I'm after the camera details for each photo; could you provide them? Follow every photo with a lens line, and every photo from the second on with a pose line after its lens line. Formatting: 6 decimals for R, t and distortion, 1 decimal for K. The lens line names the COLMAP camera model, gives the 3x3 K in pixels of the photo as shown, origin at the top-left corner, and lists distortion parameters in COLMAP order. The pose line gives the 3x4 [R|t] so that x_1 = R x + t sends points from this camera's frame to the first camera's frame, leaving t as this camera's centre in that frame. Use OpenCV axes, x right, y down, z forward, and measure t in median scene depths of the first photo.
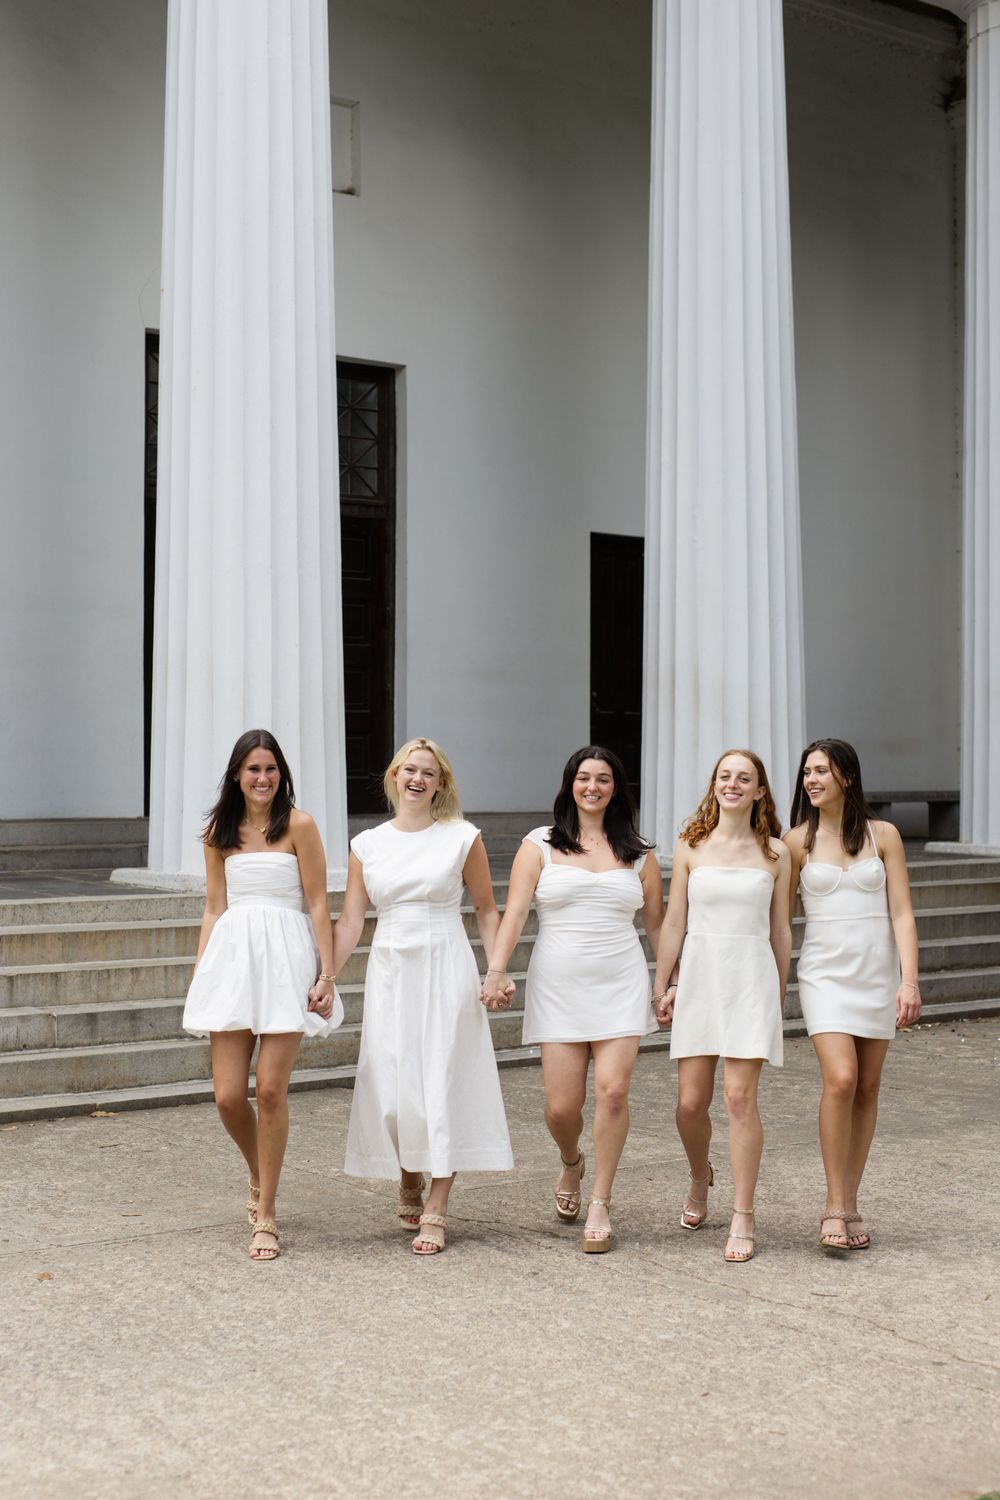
lens RADIAL K [[2170.0, 0, 500.0], [0, 2170.0, 750.0], [0, 0, 1]] dist [-0.006825, -0.062597]
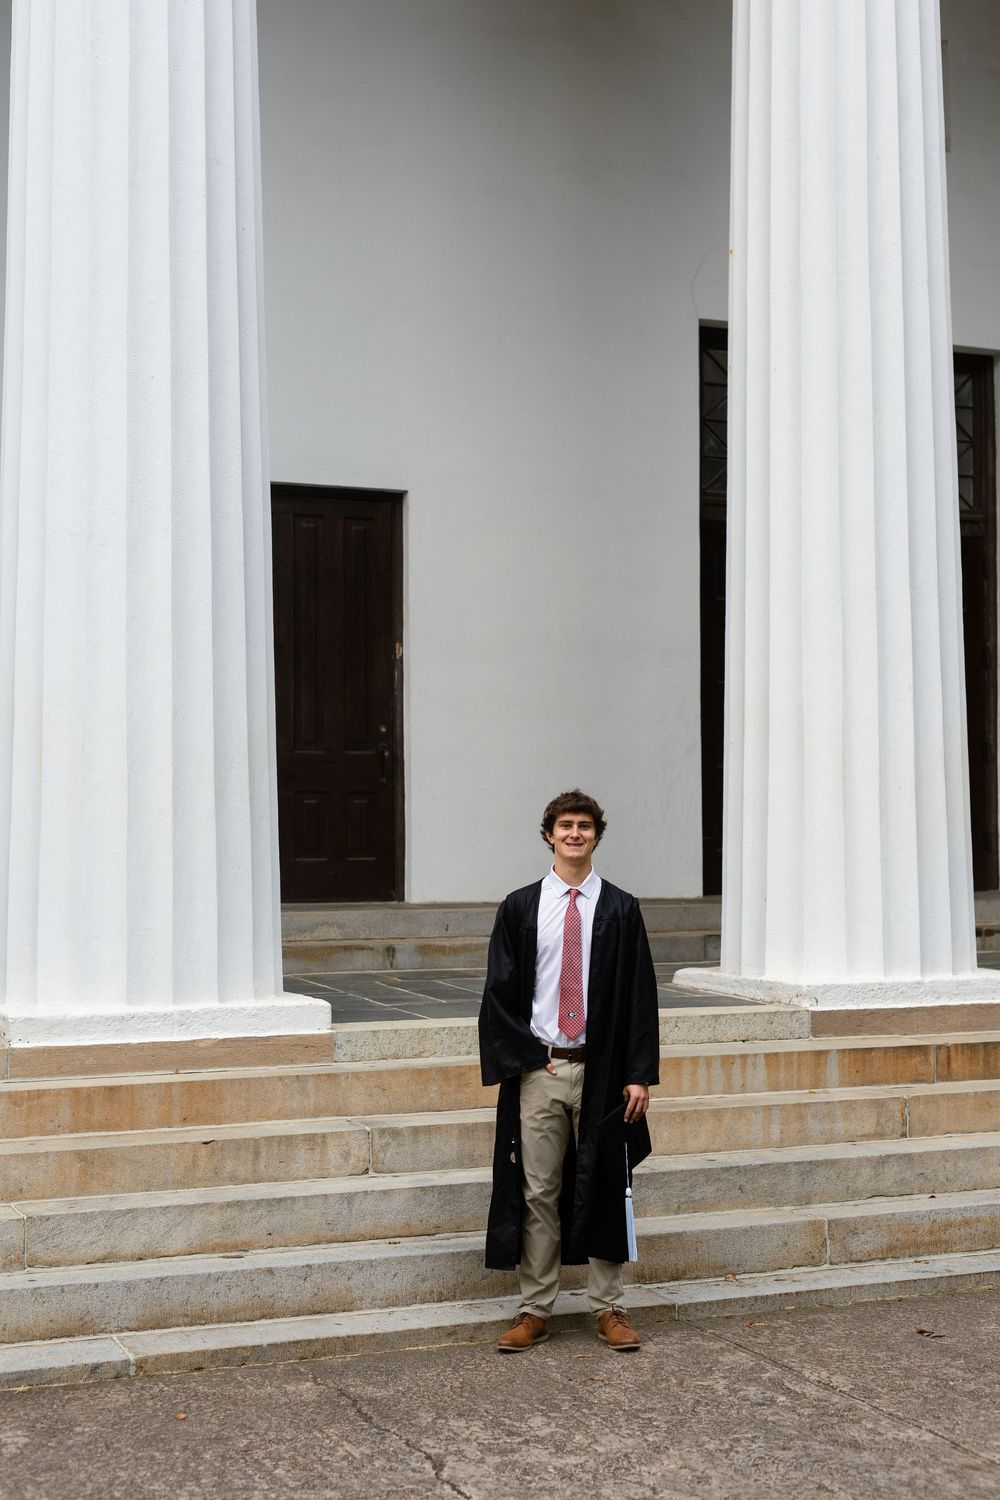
lens RADIAL K [[2174.4, 0, 502.1], [0, 2174.4, 769.7], [0, 0, 1]] dist [-0.015295, 0.062980]
pose [[0.972590, -0.009694, -0.232325, -0.053656], [0.006117, 0.999852, -0.016111, -0.006697], [0.232446, 0.014248, 0.972505, 0.200589]]
